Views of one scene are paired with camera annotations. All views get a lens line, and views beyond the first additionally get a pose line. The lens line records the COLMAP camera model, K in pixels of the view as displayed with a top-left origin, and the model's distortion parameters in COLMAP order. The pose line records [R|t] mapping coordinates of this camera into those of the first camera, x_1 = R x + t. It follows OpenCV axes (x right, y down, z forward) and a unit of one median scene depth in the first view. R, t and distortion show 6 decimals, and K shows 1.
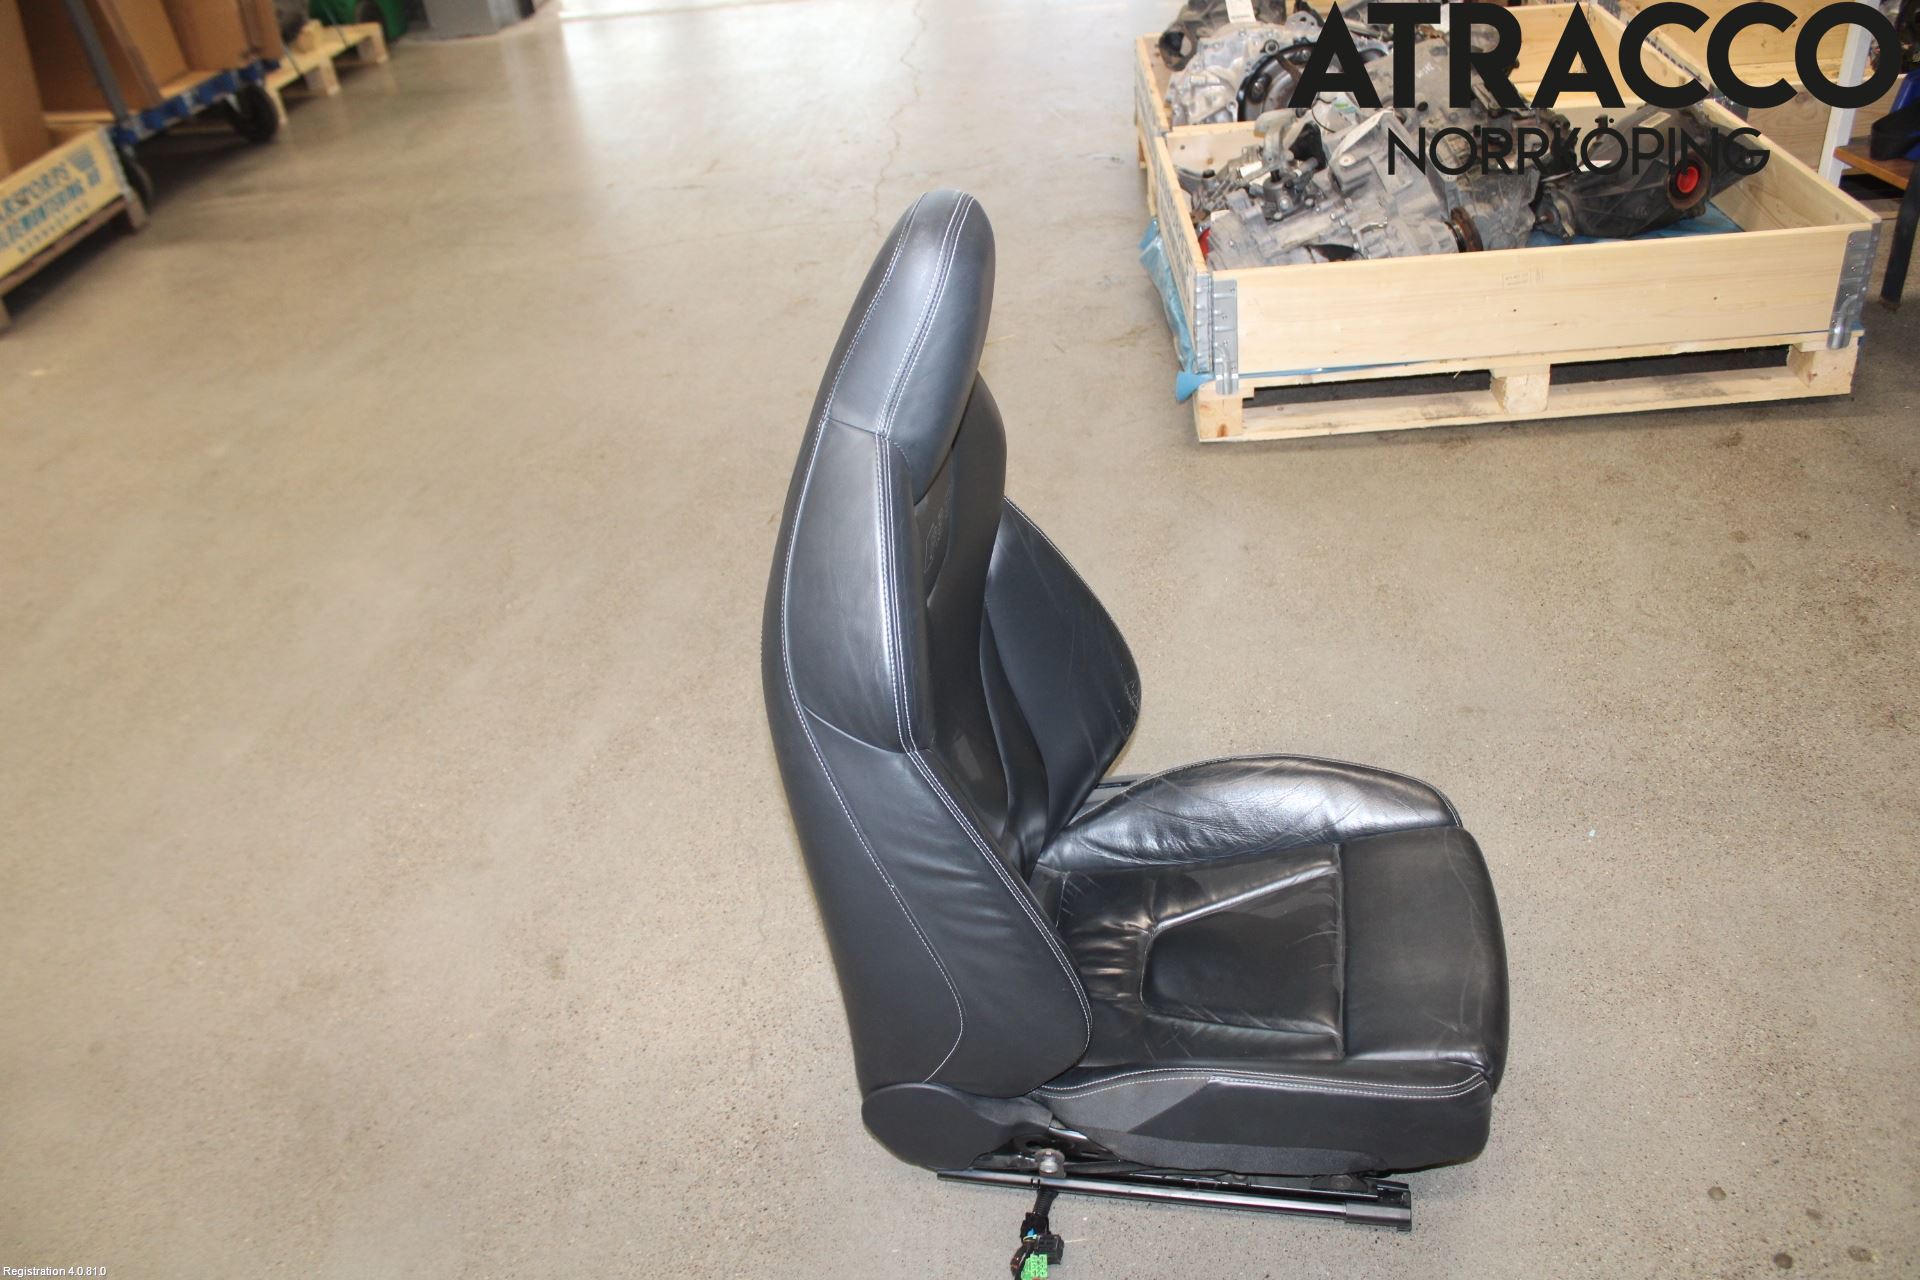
lens RADIAL K [[1601.7, 0, 956.1], [0, 1601.7, 644.1], [0, 0, 1]] dist [-0.057306, -0.002322]
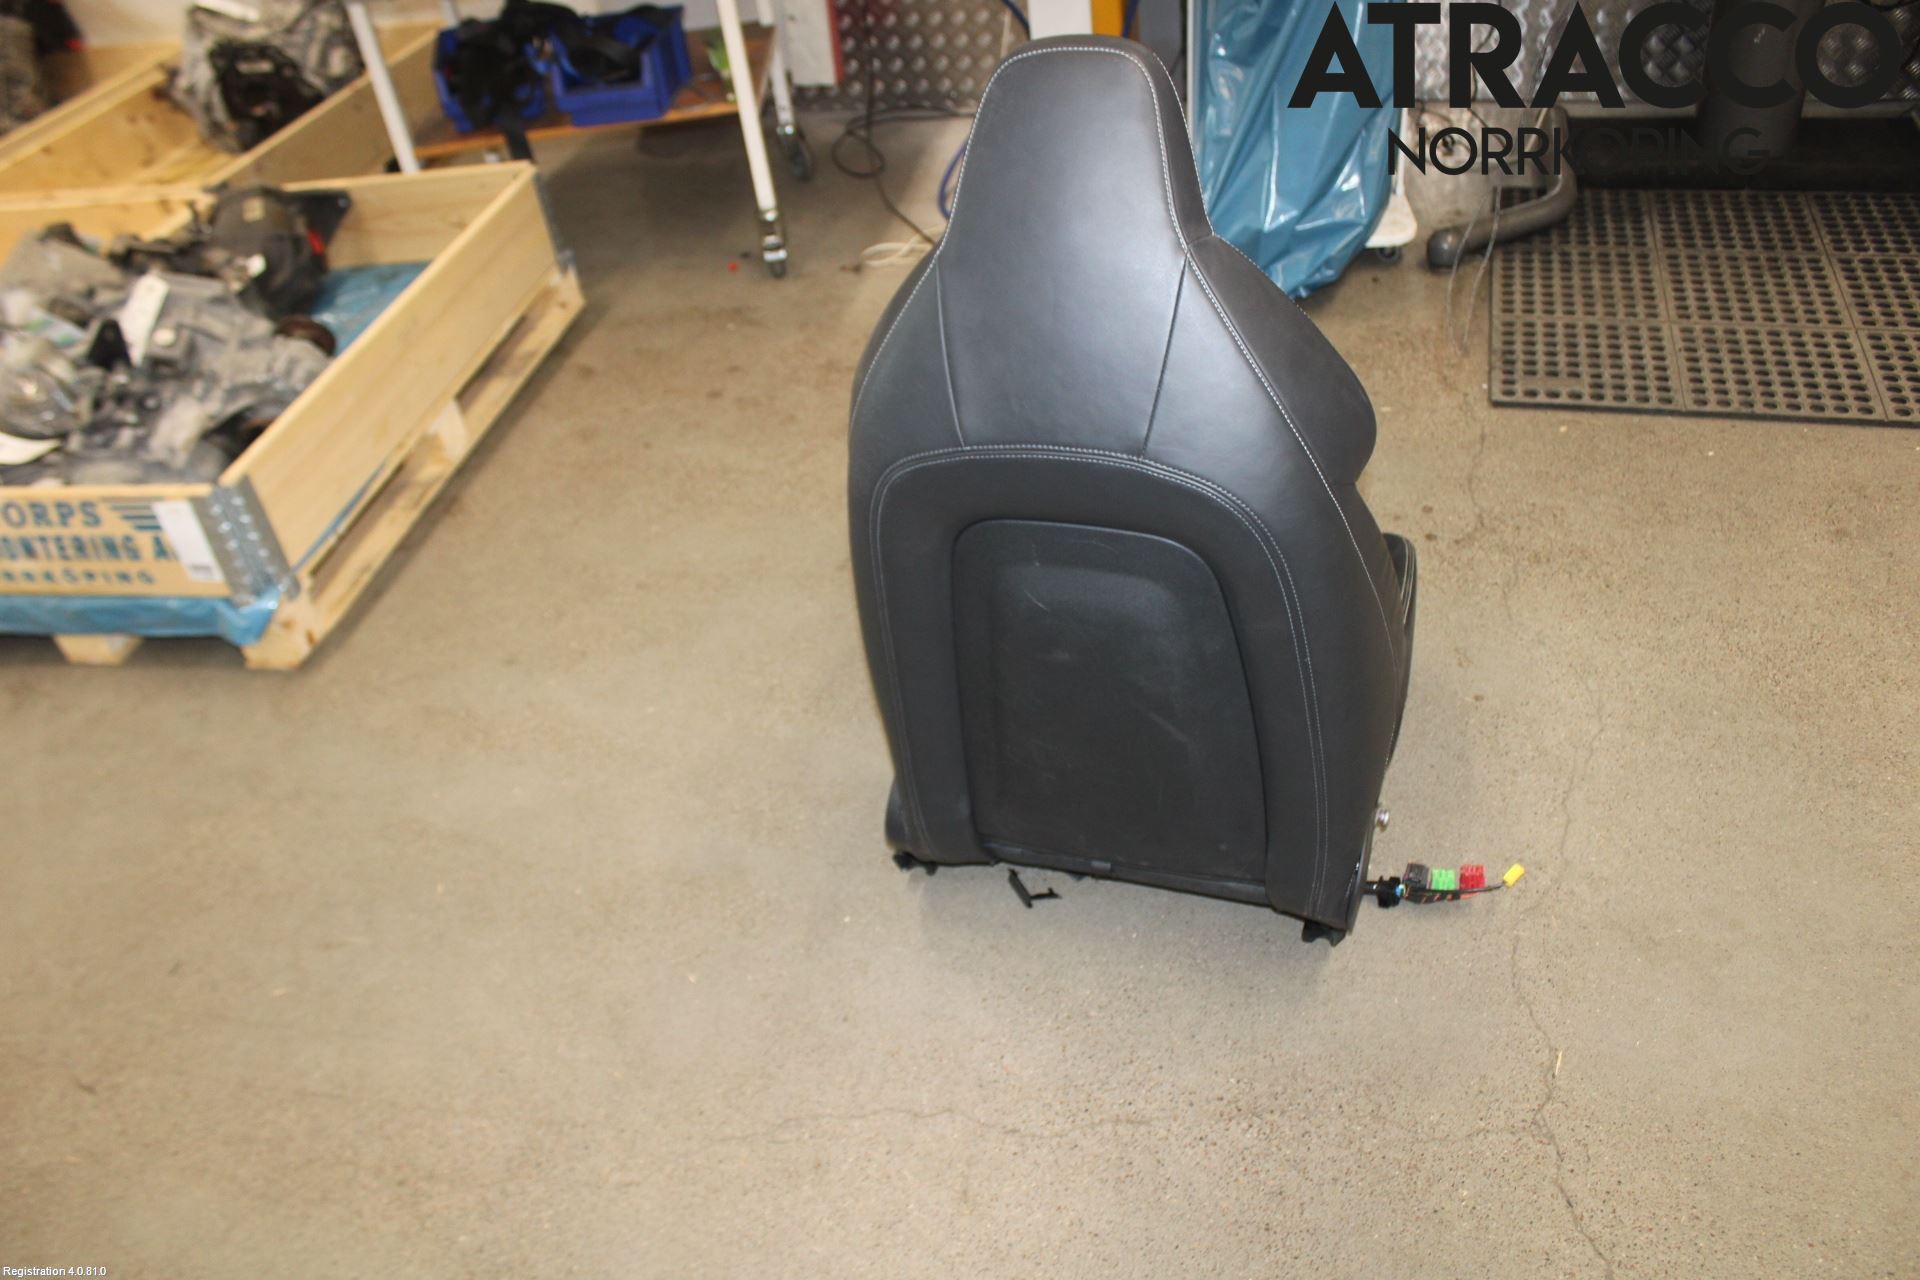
lens RADIAL K [[1601.7, 0, 955.3], [0, 1601.7, 636.0], [0, 0, 1]] dist [-0.057306, -0.002322]
pose [[0.209698, -0.556262, 0.804114, -0.507182], [0.666743, 0.682887, 0.298527, -0.179364], [-0.715178, 0.473537, 0.514085, 0.355185]]
